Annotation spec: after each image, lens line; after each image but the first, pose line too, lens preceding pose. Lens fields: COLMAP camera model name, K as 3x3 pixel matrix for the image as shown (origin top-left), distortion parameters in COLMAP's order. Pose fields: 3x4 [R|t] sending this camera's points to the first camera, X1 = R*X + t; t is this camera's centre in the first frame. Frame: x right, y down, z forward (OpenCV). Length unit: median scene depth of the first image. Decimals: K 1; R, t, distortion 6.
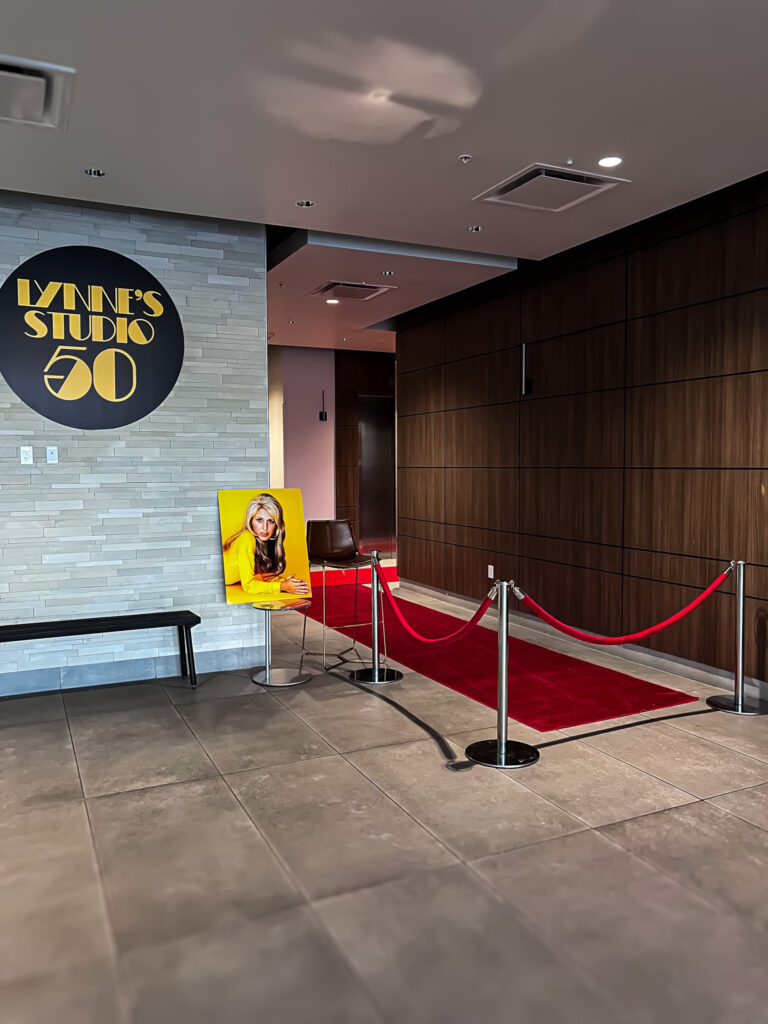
lens RADIAL K [[775.6, 0, 383.4], [0, 775.6, 512.5], [0, 0, 1]] dist [-0.012914, -0.003917]
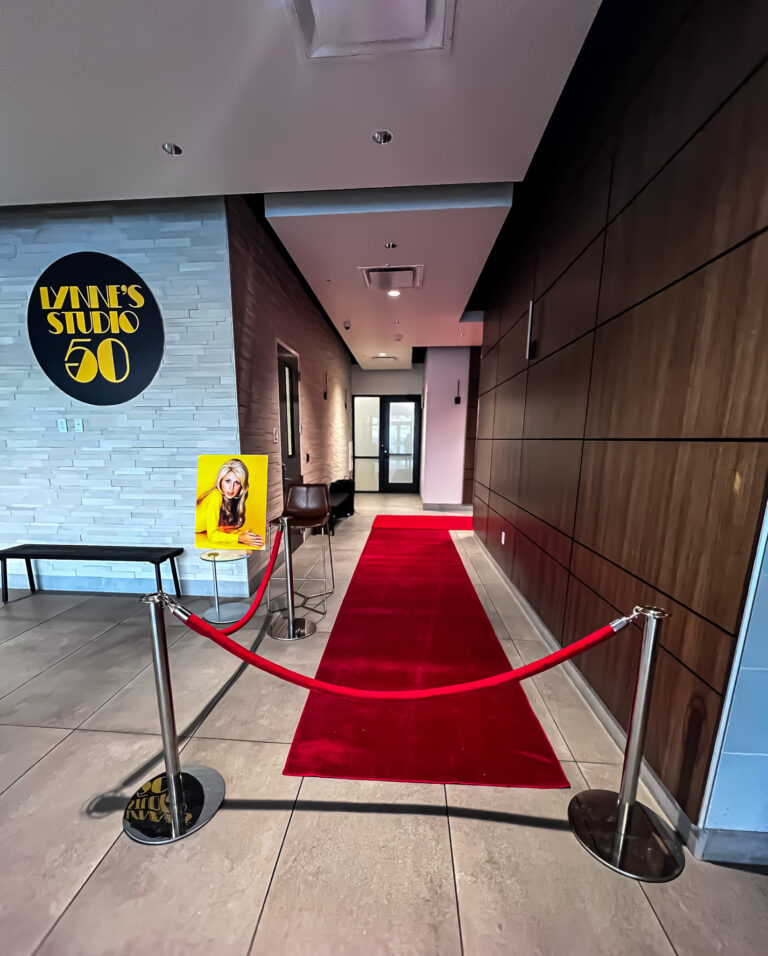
lens RADIAL K [[424.7, 0, 369.3], [0, 424.7, 531.7], [0, 0, 1]] dist [0.000560, 0.000058]
pose [[0.861210, 0.115387, -0.494977, 0.390232], [-0.038421, 0.985882, 0.162975, -0.030911], [0.506794, -0.121338, 0.853485, 0.584323]]
